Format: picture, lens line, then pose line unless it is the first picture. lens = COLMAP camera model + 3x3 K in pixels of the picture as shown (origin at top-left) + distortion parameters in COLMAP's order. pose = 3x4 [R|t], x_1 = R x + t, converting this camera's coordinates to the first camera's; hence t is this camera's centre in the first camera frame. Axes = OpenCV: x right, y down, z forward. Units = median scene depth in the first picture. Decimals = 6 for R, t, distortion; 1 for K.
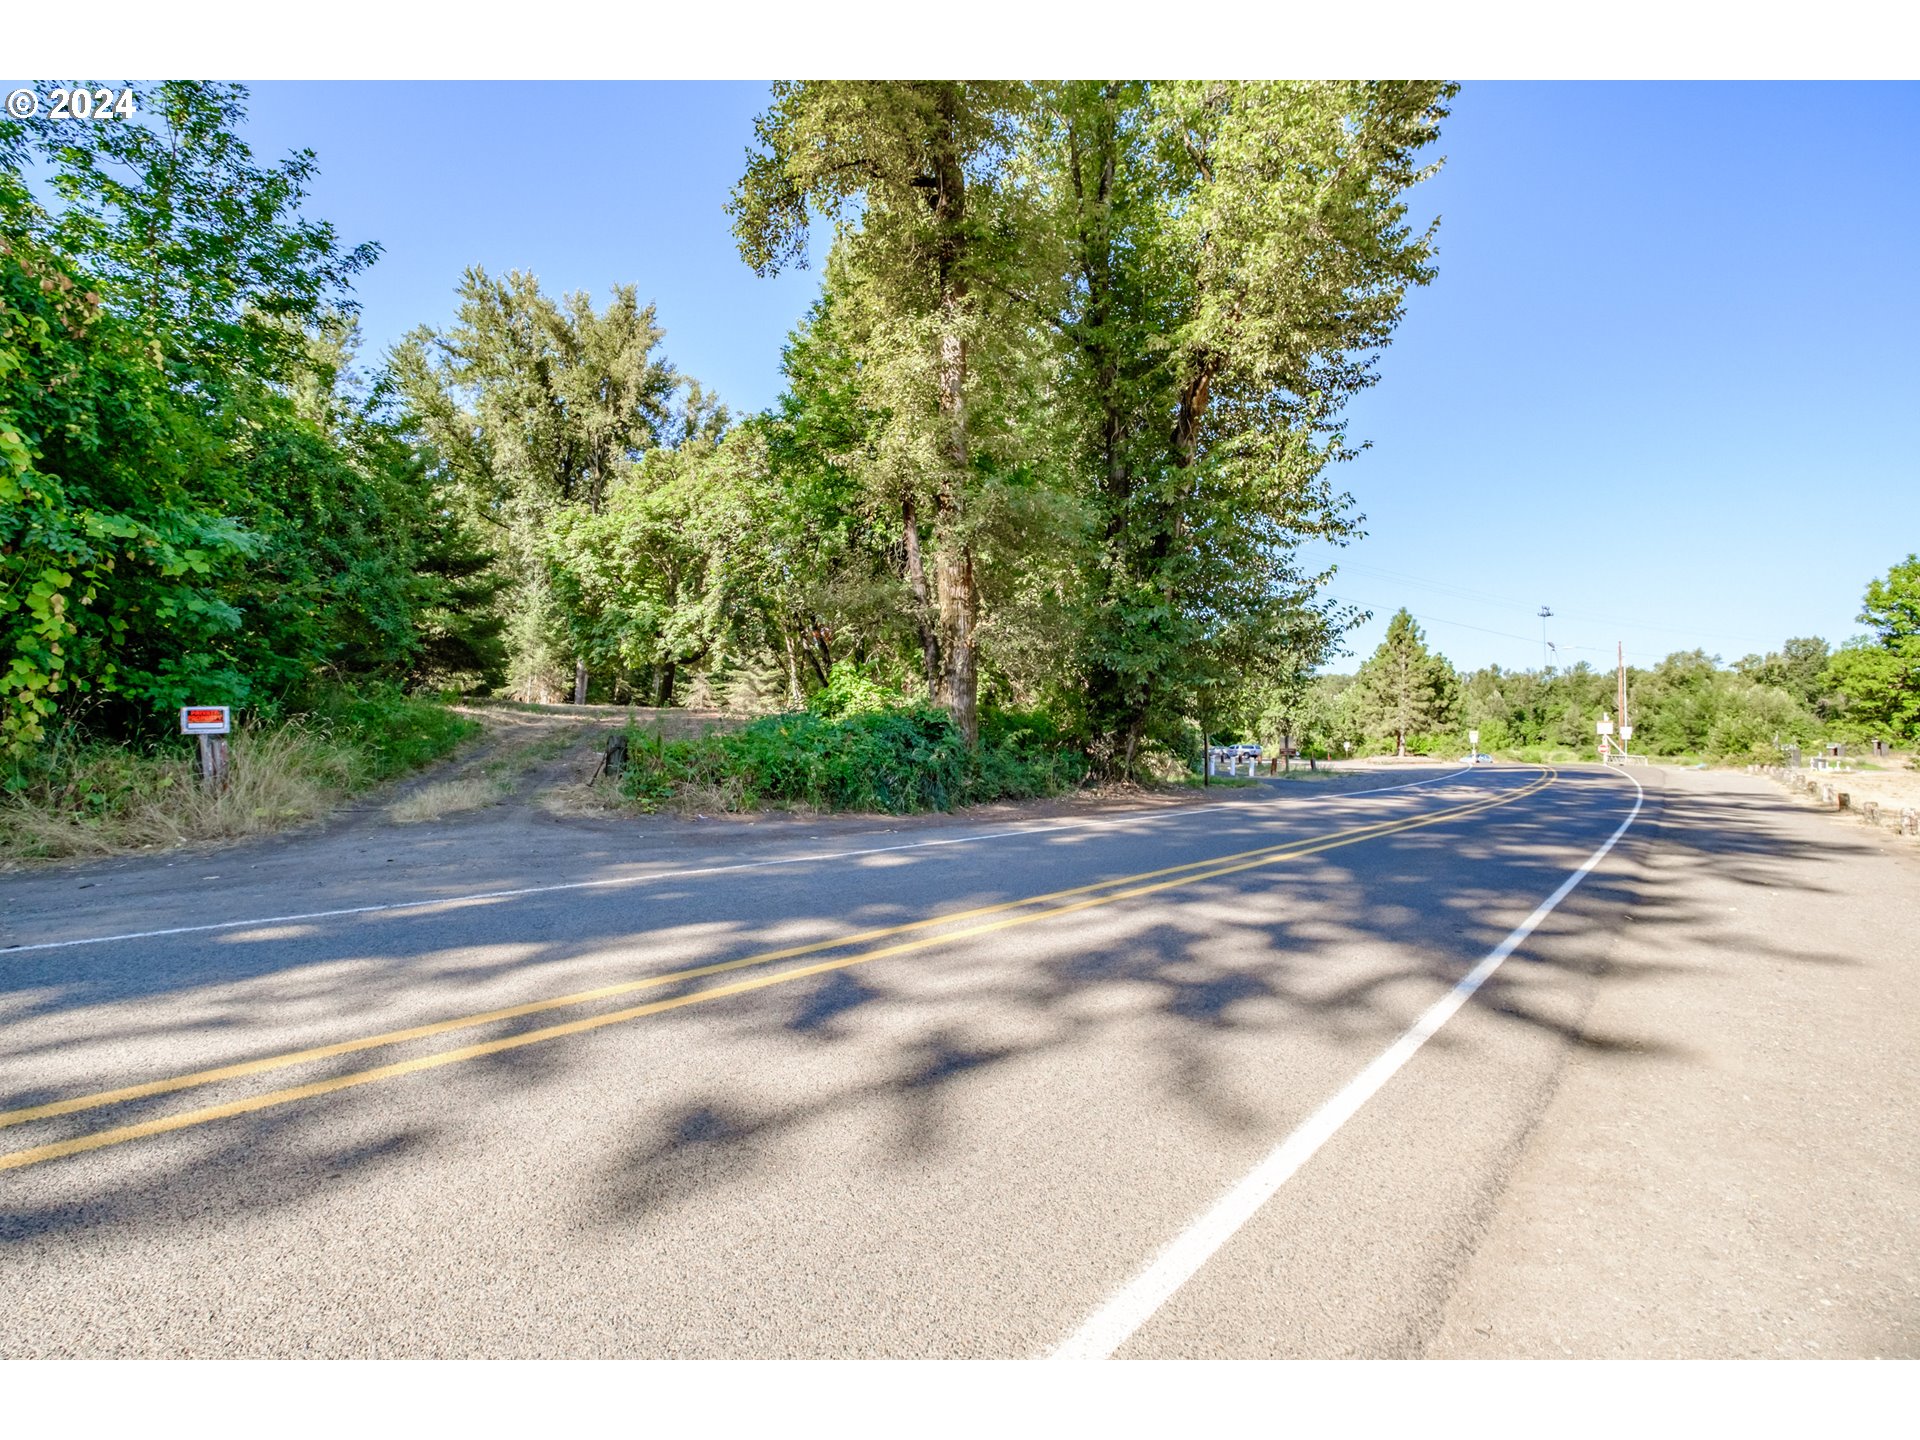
lens RADIAL K [[785.3, 0, 940.7], [0, 785.3, 714.0], [0, 0, 1]] dist [-0.012136, -0.000385]
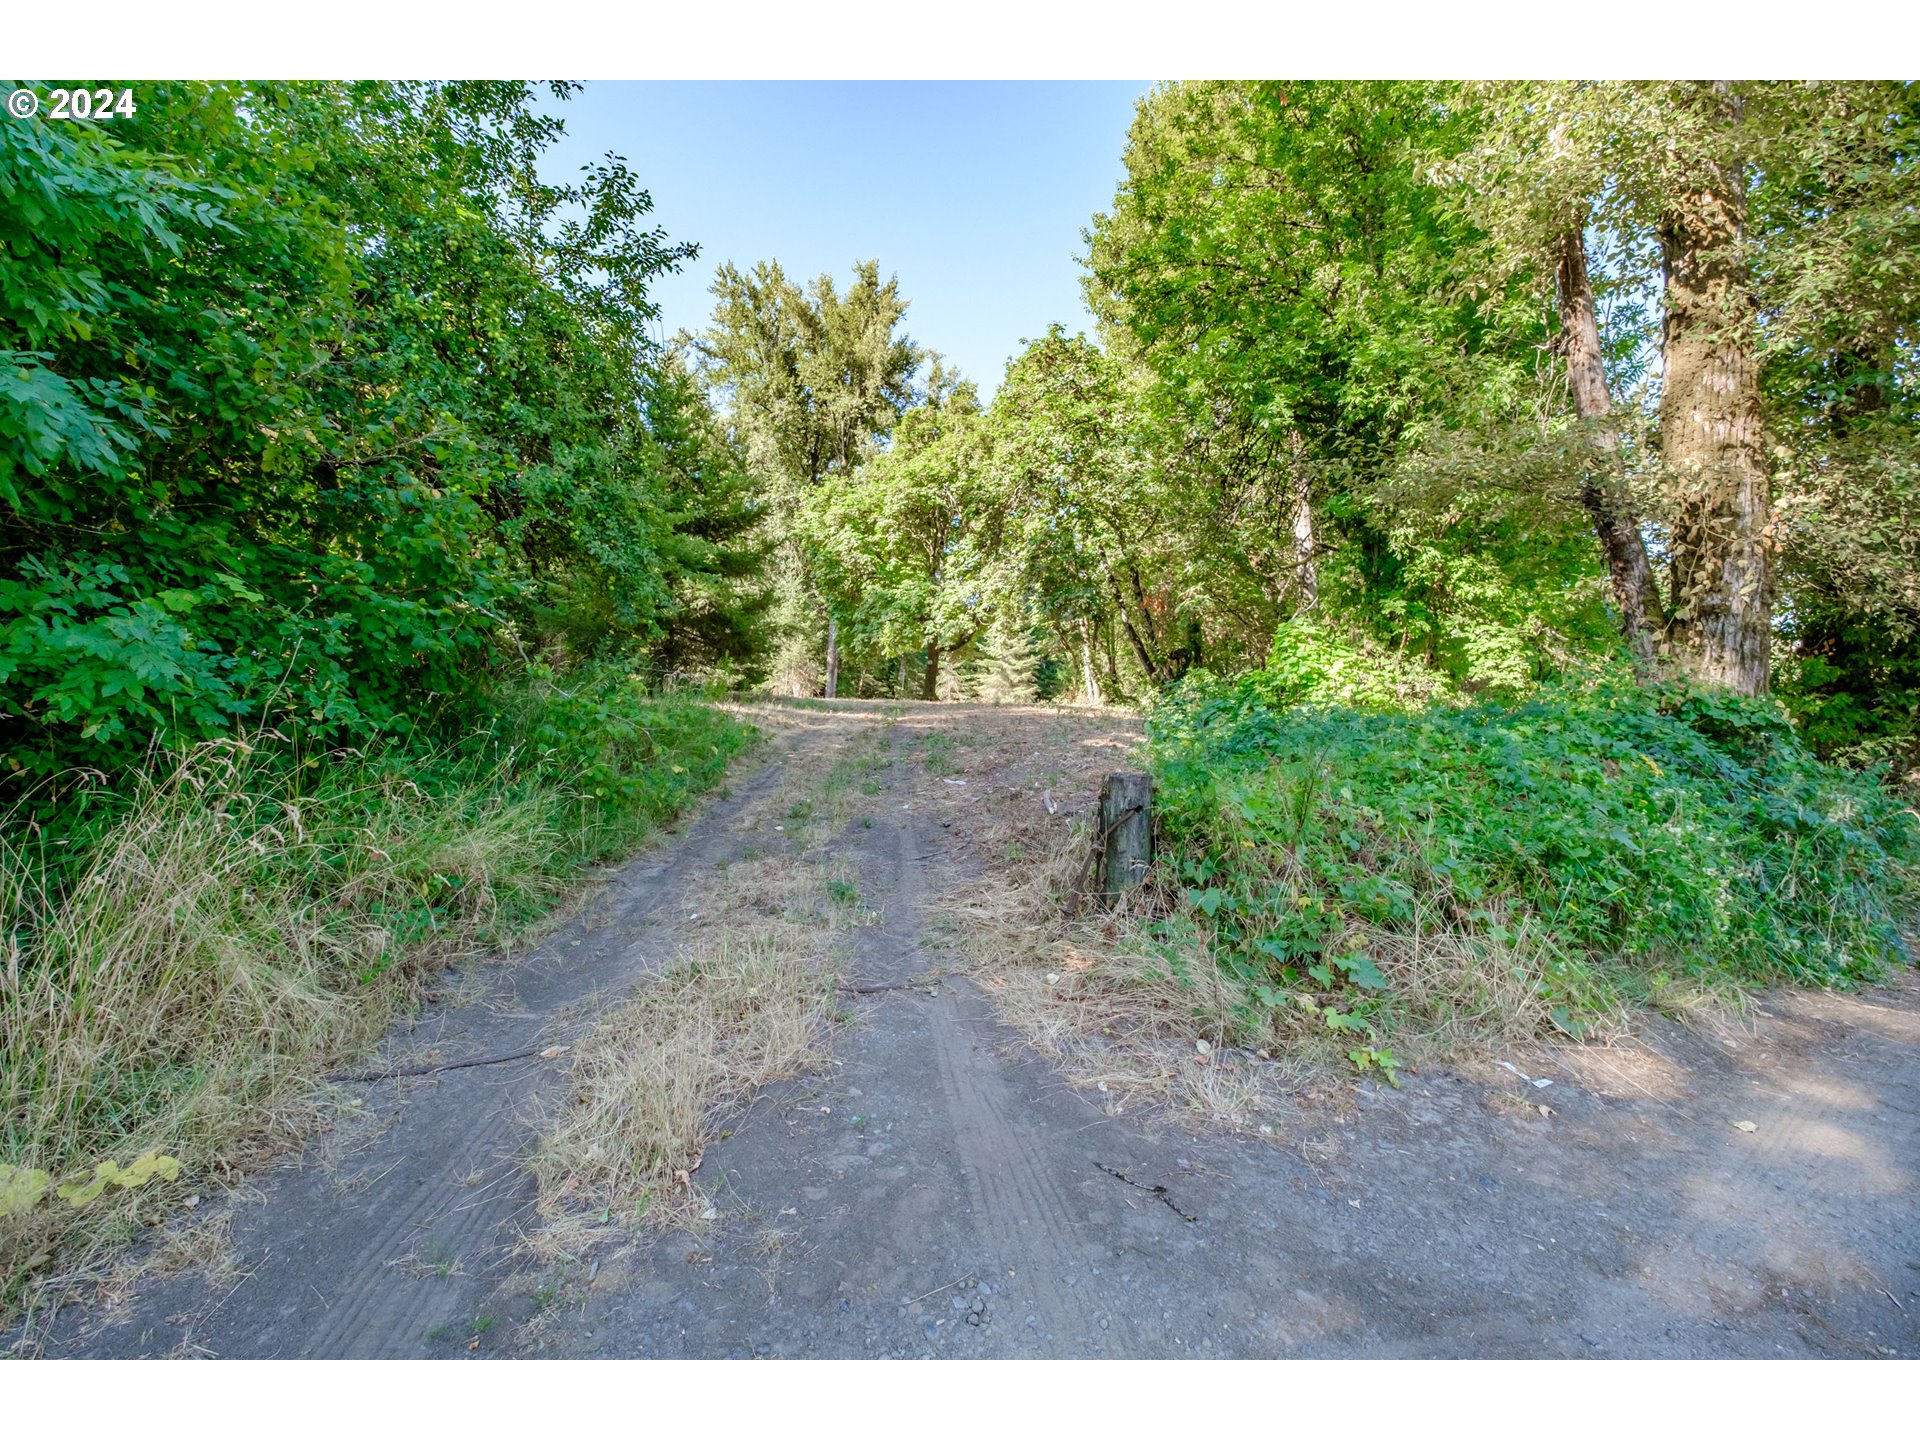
lens RADIAL K [[785.3, 0, 955.3], [0, 785.3, 716.8], [0, 0, 1]] dist [-0.012136, -0.000385]
pose [[0.966345, -0.009250, -0.257085, -0.080942], [0.013144, 0.999823, 0.013432, -0.001307], [0.256915, -0.016359, 0.966296, 0.126452]]
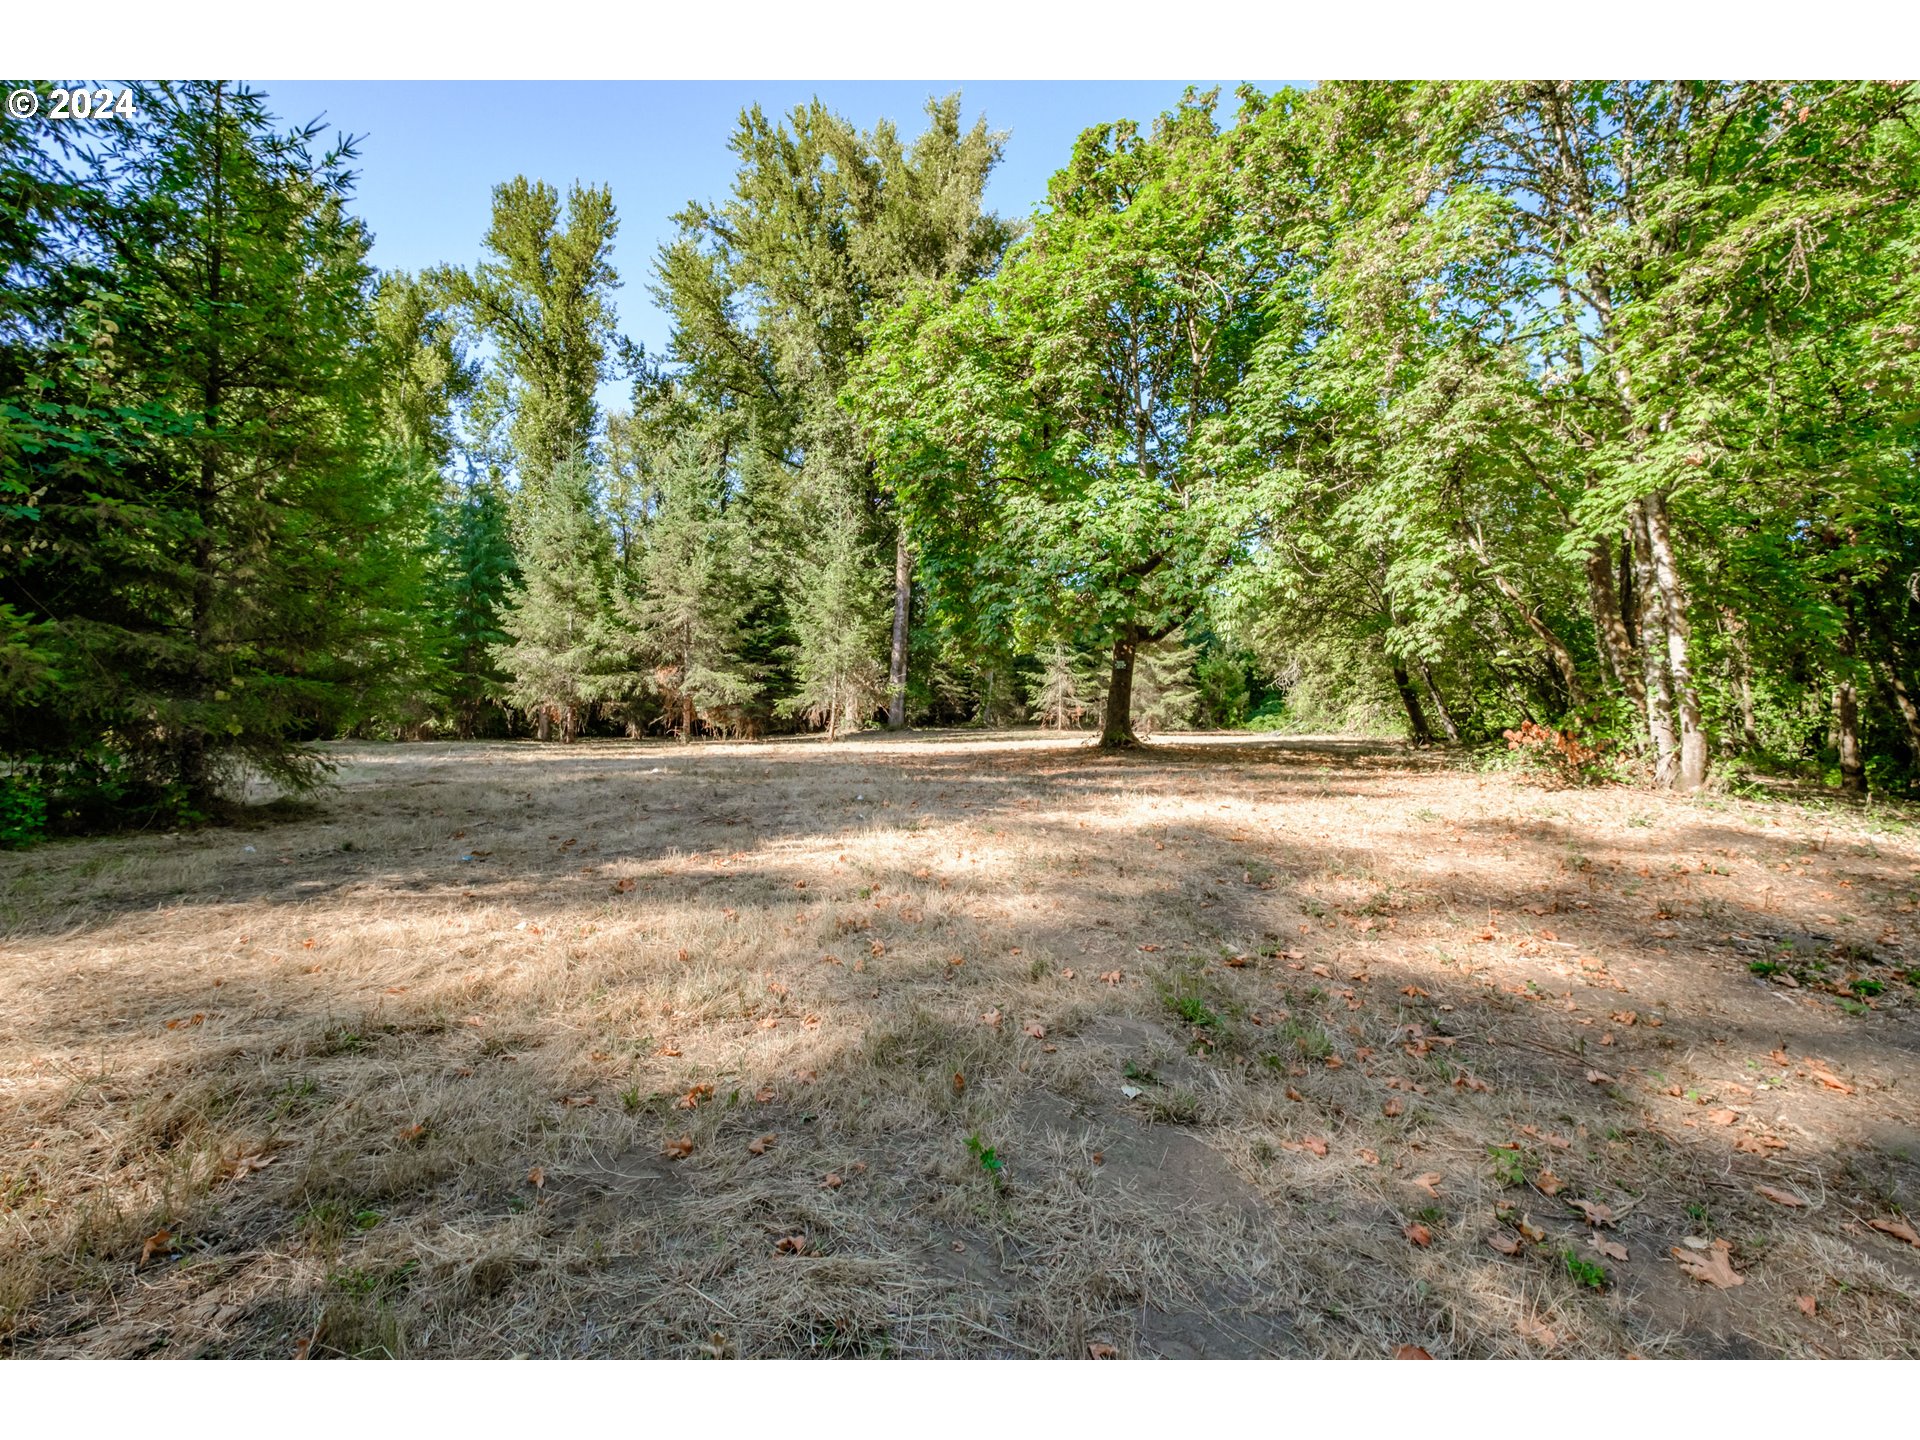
lens RADIAL K [[785.3, 0, 960.7], [0, 785.3, 709.3], [0, 0, 1]] dist [-0.012136, -0.000385]
pose [[0.949787, -0.010287, -0.312729, -0.256115], [0.017252, 0.999661, 0.019513, -0.032266], [0.312422, -0.023929, 0.949642, 0.479730]]
